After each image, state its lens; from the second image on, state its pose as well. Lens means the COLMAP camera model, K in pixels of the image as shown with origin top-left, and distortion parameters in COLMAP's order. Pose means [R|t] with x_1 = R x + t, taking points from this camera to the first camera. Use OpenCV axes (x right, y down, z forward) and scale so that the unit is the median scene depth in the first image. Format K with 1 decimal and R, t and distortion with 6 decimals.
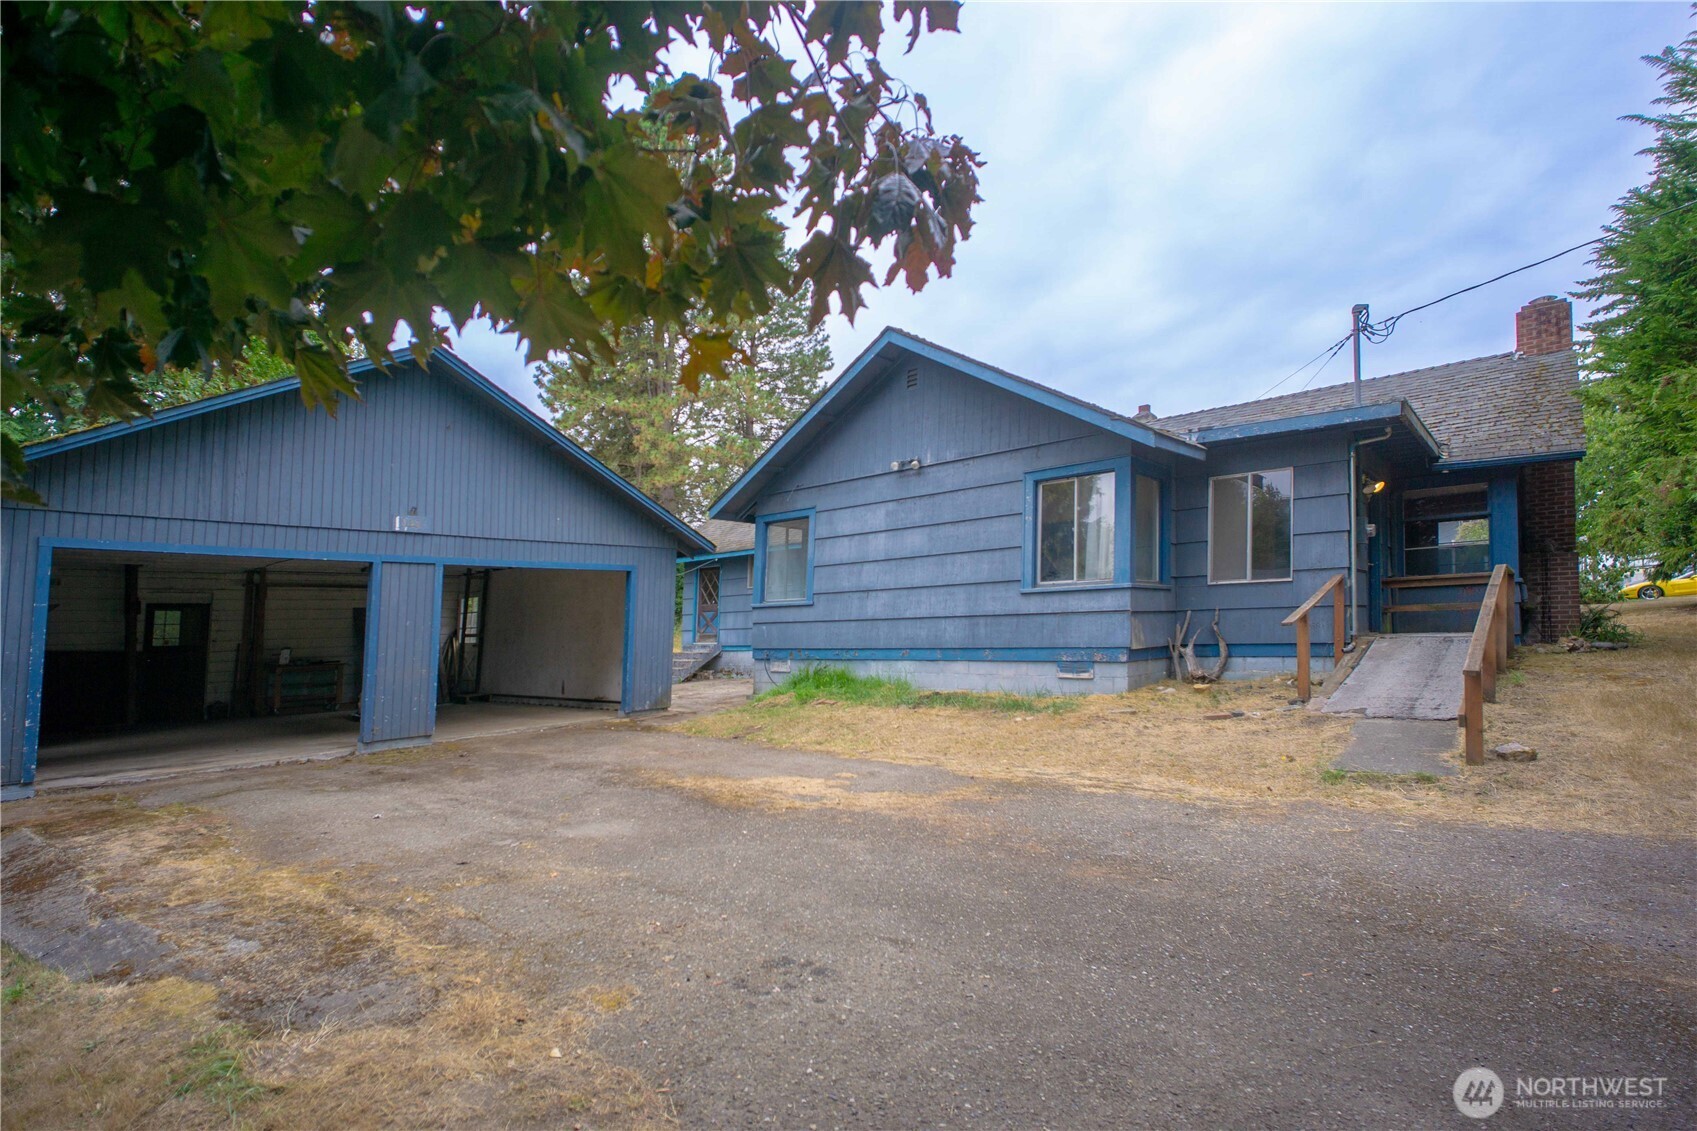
lens RADIAL K [[861.6, 0, 852.3], [0, 861.6, 450.3], [0, 0, 1]] dist [-0.002404, 0.000066]
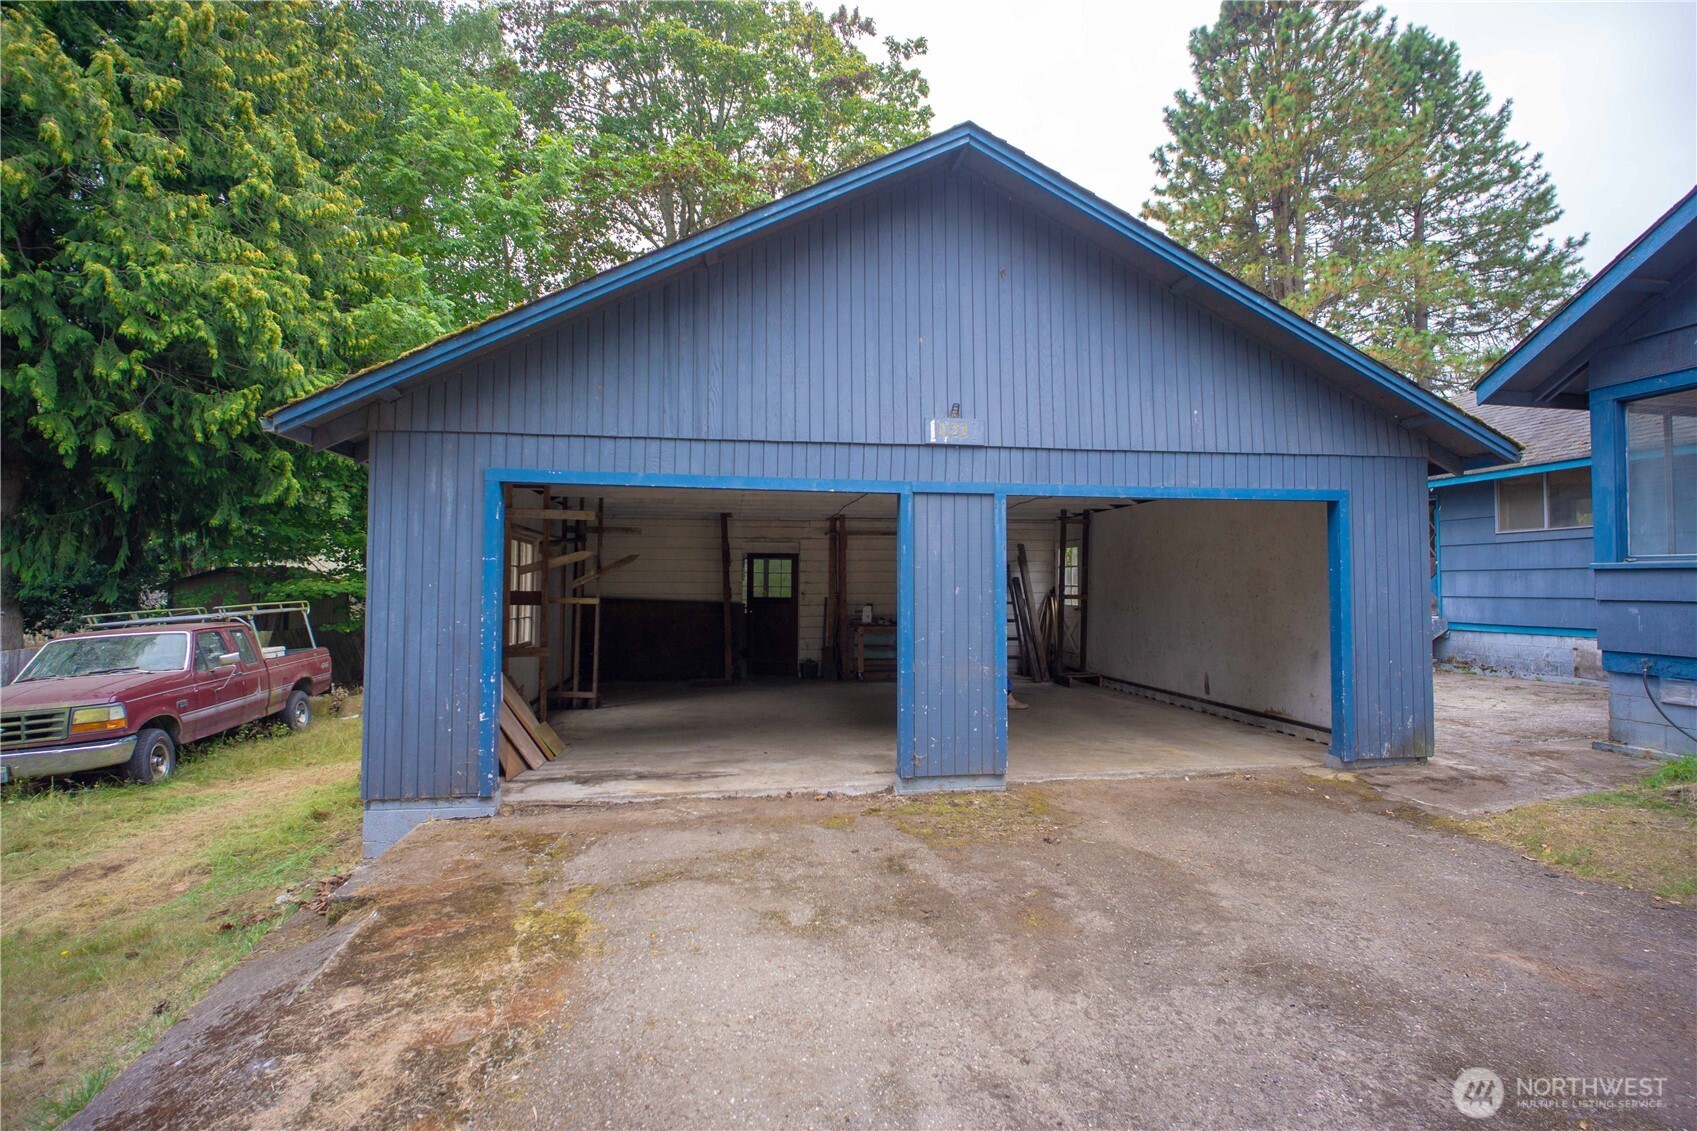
lens RADIAL K [[781.3, 0, 842.0], [0, 781.3, 552.9], [0, 0, 1]] dist [-0.004856, -0.002963]
pose [[0.756147, 0.008276, -0.654349, -0.161758], [0.108320, 0.984544, 0.137624, 0.067343], [0.645374, -0.174943, 0.743563, 0.406644]]
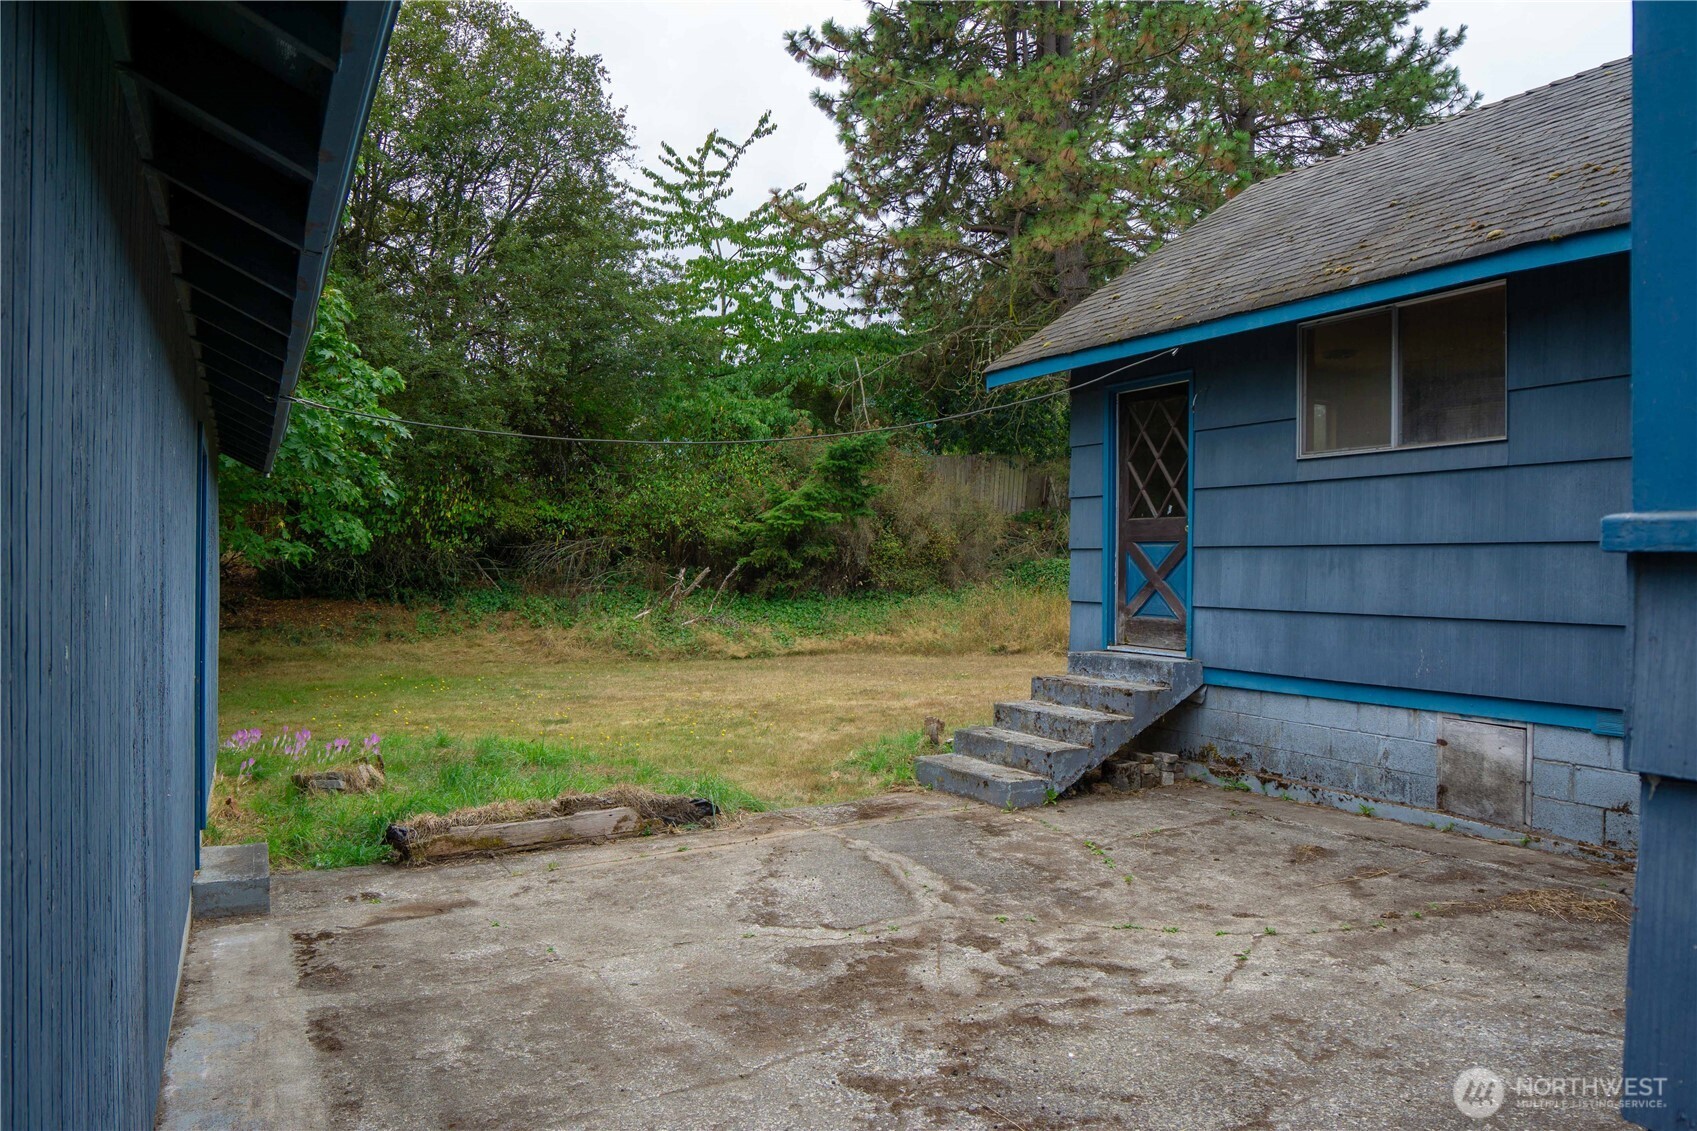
lens RADIAL K [[1208.8, 0, 850.3], [0, 1208.8, 562.4], [0, 0, 1]] dist [-0.065666, 0.002625]
pose [[0.915996, 0.039497, -0.399239, -0.146302], [0.046831, 0.977812, 0.204184, 0.156653], [0.398445, -0.205729, 0.893822, 0.876588]]
